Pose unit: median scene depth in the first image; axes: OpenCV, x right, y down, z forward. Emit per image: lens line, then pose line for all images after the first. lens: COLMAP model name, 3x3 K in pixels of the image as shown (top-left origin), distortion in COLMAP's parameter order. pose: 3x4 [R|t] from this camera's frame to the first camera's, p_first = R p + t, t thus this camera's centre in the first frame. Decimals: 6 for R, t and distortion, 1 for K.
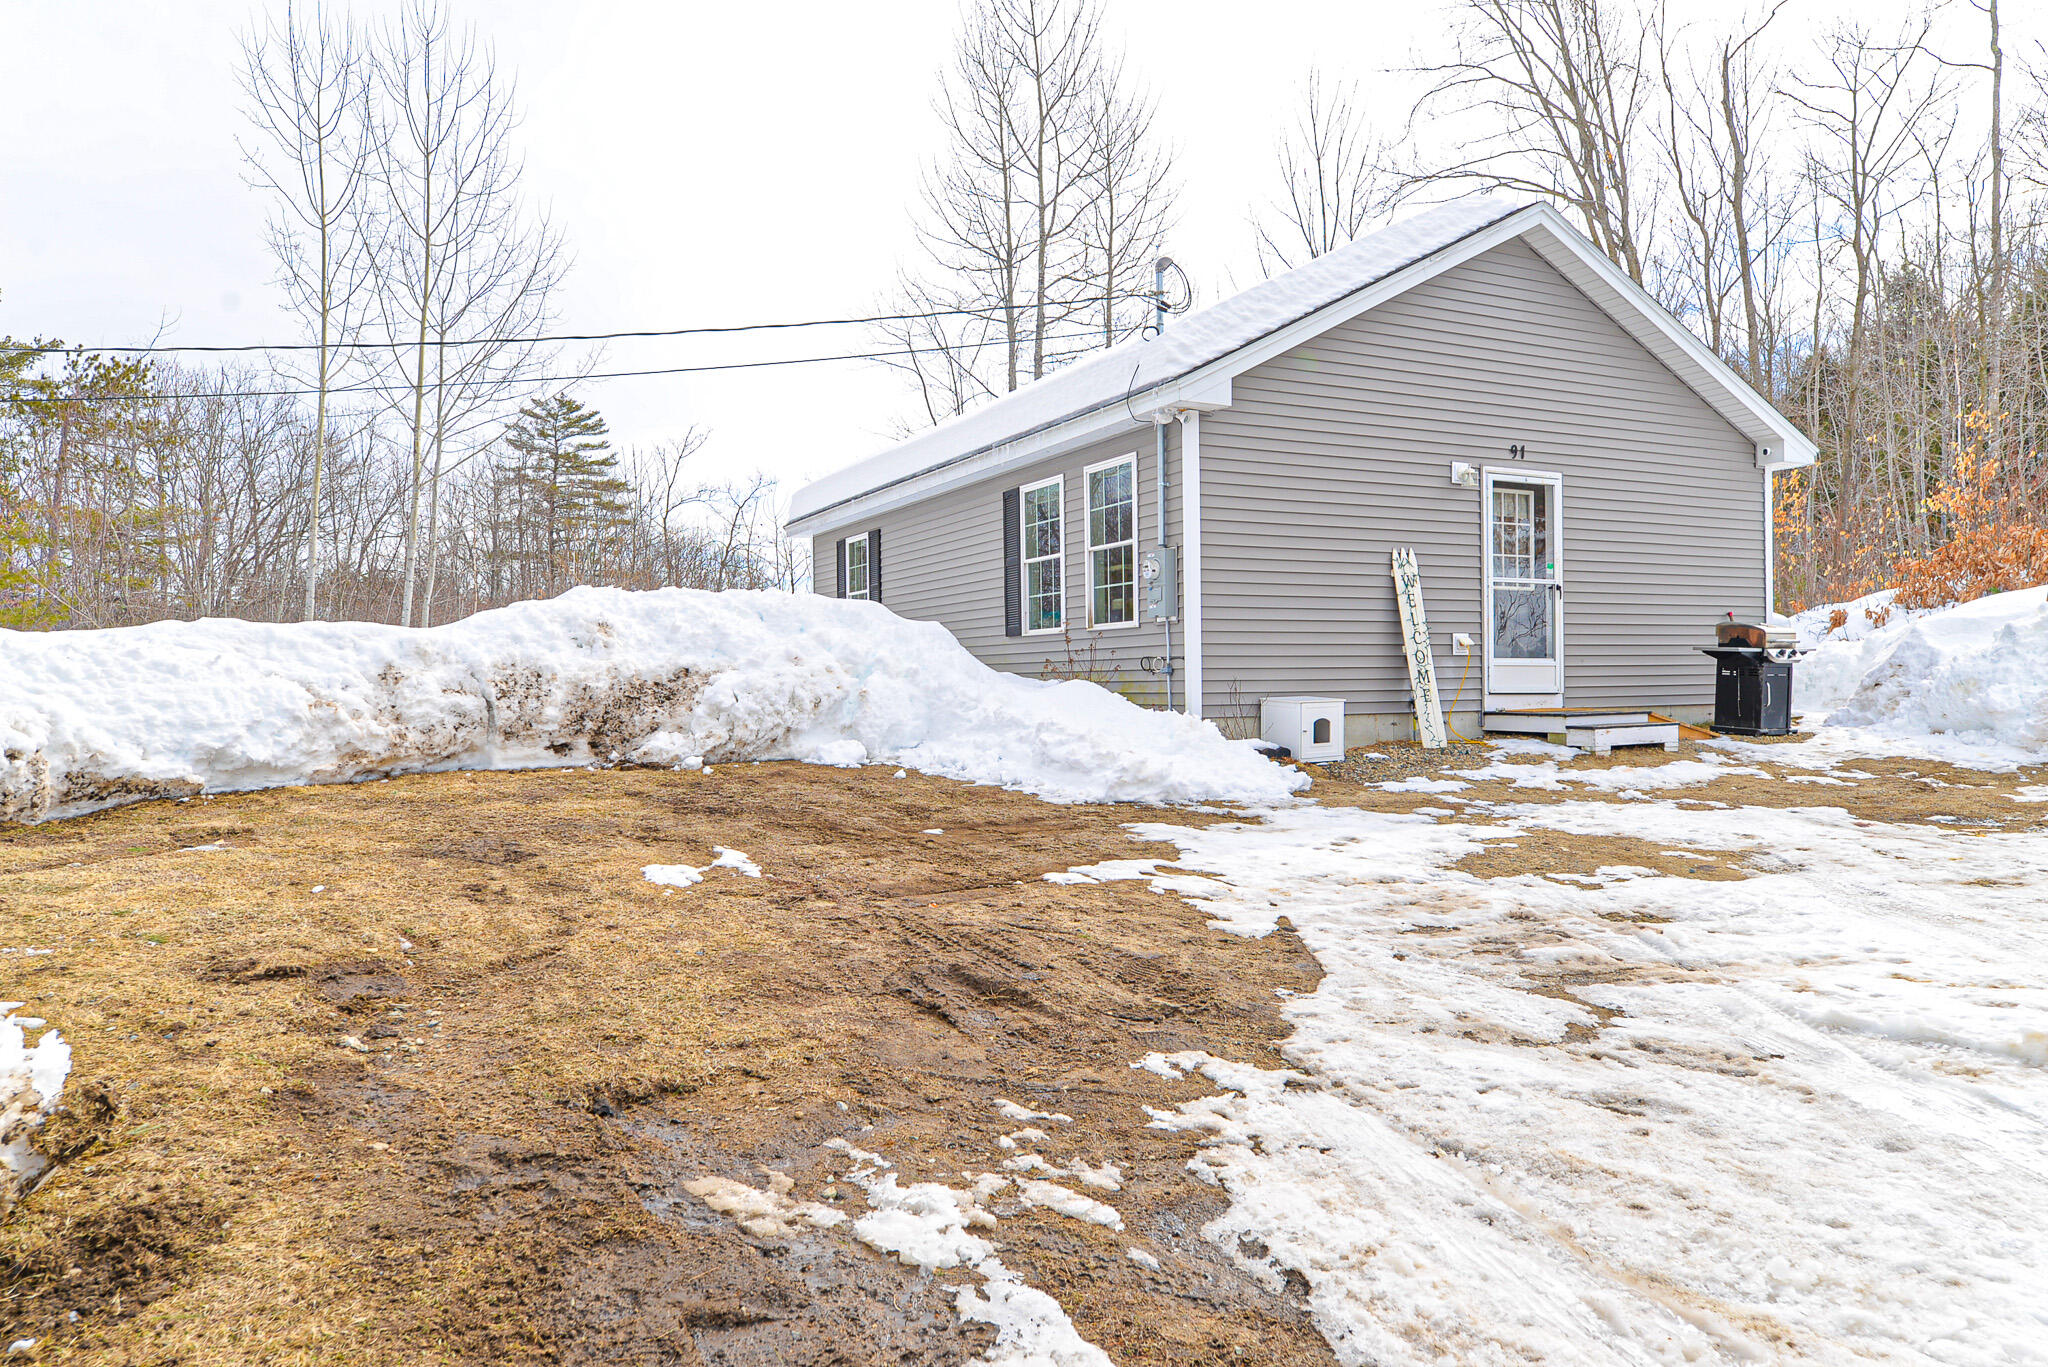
lens RADIAL K [[1328.0, 0, 1058.7], [0, 1328.0, 696.2], [0, 0, 1]] dist [0.019521, 0.000773]
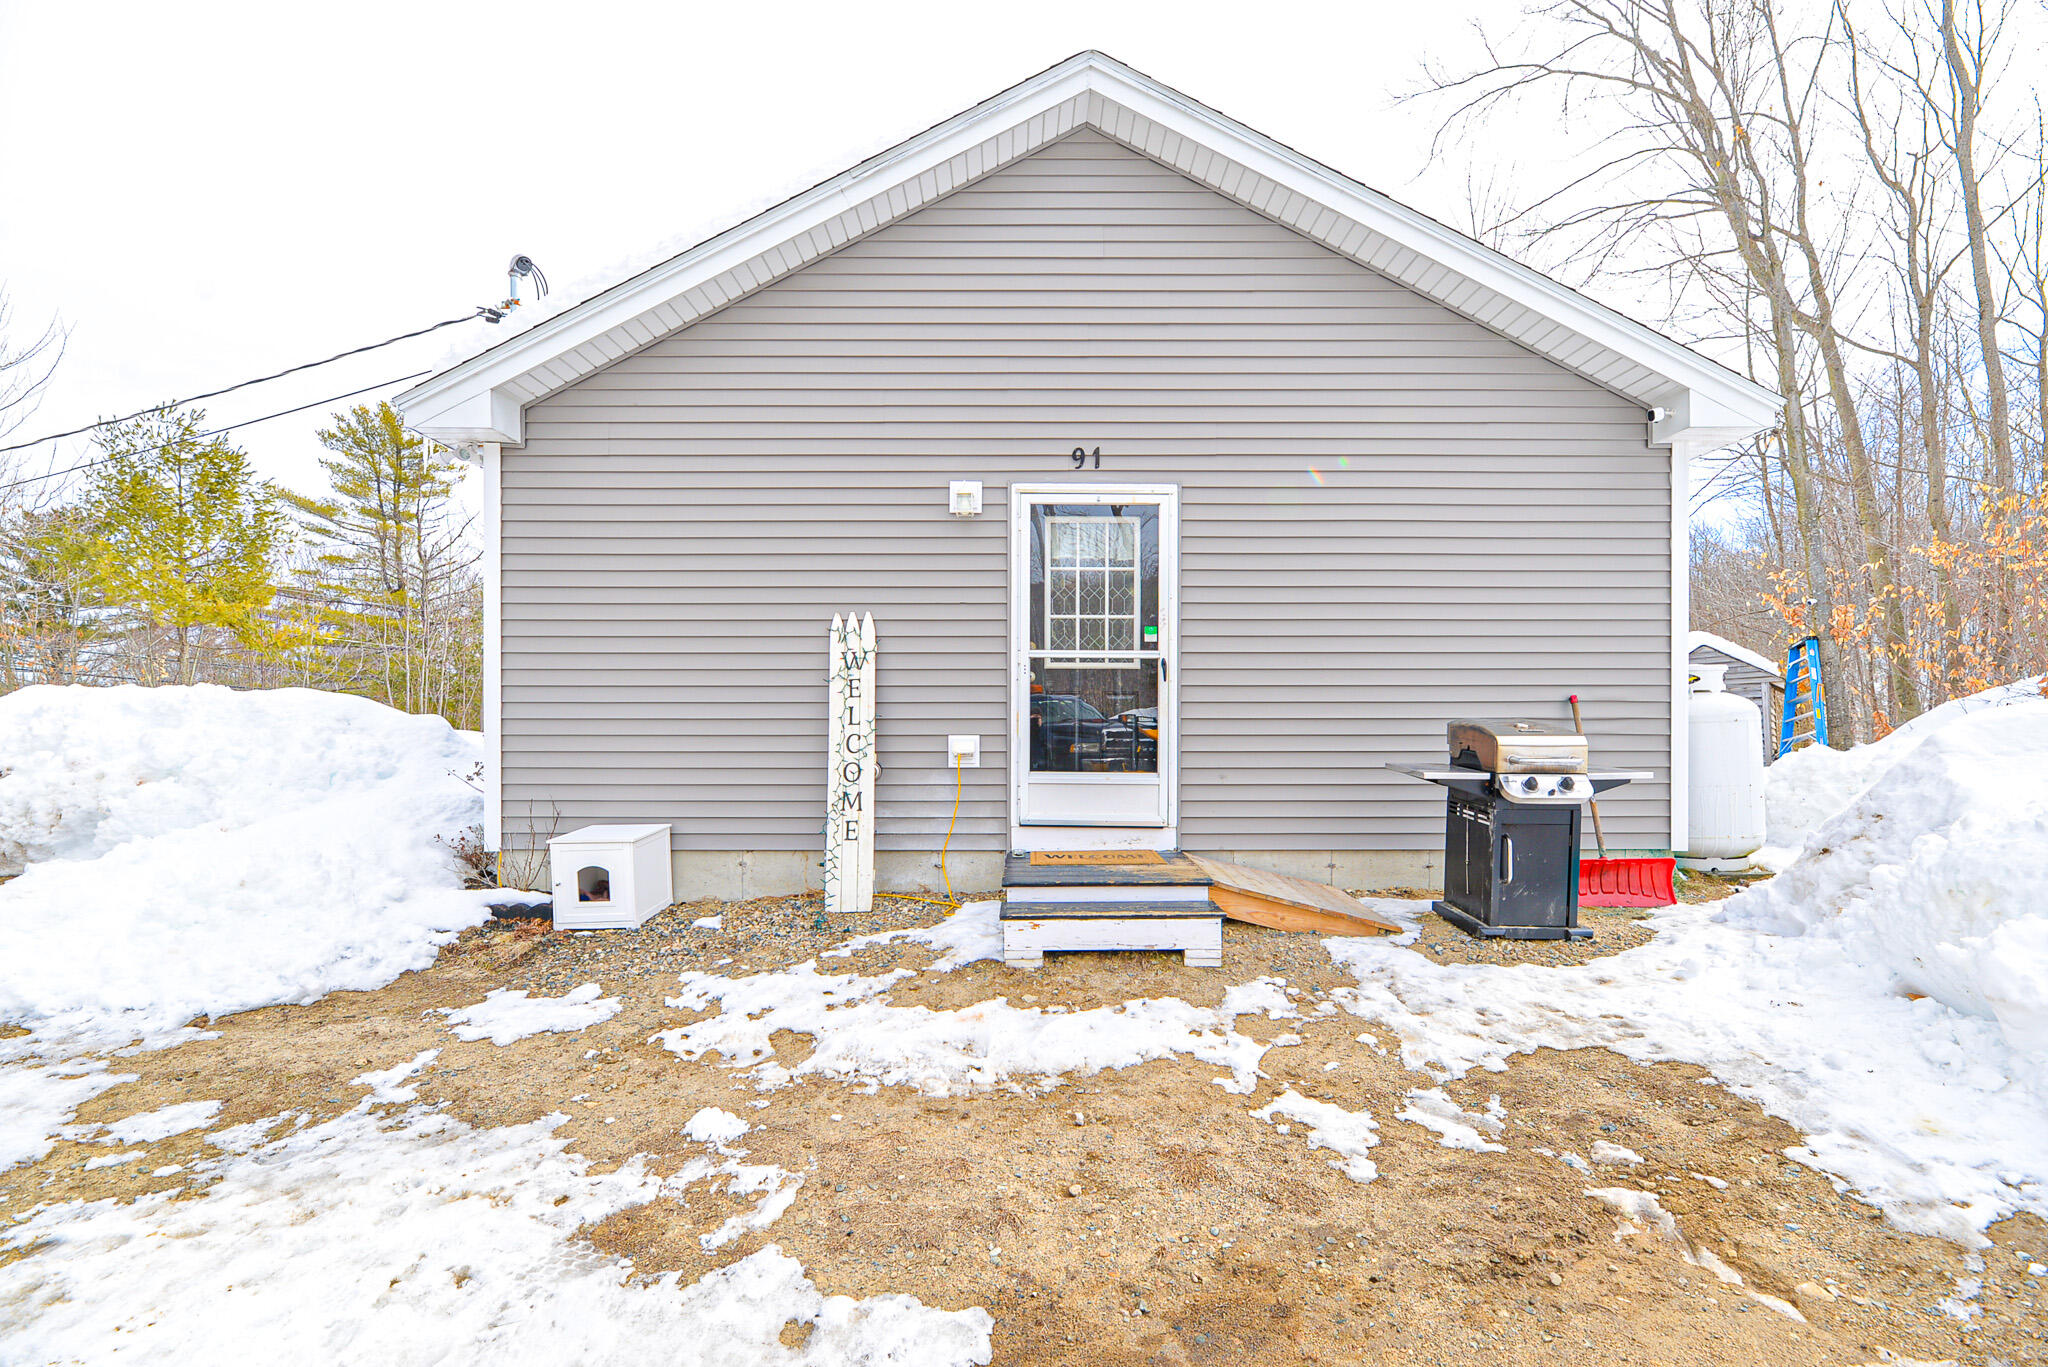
lens RADIAL K [[819.6, 0, 1108.5], [0, 819.6, 725.1], [0, 0, 1]] dist [0.000871, -0.003754]
pose [[0.885077, 0.017296, -0.465124, 0.564668], [-0.015447, 0.999850, 0.007788, -0.057073], [0.465189, 0.000292, 0.885211, 0.671215]]
